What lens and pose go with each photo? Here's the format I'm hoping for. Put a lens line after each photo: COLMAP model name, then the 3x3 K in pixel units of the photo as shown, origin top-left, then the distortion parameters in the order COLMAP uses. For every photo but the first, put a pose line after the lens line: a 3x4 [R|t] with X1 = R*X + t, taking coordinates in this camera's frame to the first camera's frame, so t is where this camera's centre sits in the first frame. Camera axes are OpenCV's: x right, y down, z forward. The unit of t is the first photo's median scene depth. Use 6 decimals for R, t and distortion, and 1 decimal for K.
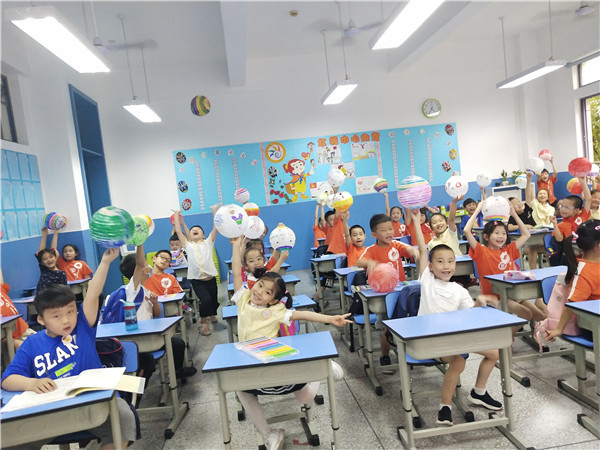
lens RADIAL K [[472.4, 0, 300.4], [0, 472.4, 225.5], [0, 0, 1]] dist [0.016180, 0.009040]
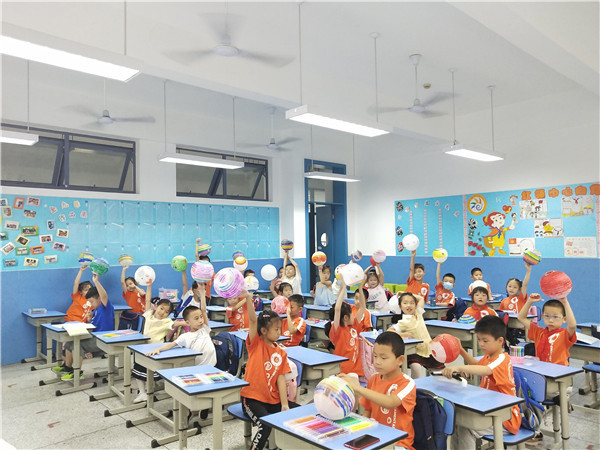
lens RADIAL K [[472.4, 0, 300.4], [0, 472.4, 225.0], [0, 0, 1]] dist [0.016180, 0.009040]
pose [[0.578992, 0.073133, -0.812047, 0.545645], [-0.109555, 0.993915, 0.011400, -0.081796], [0.807940, 0.082363, 0.583481, 0.114691]]
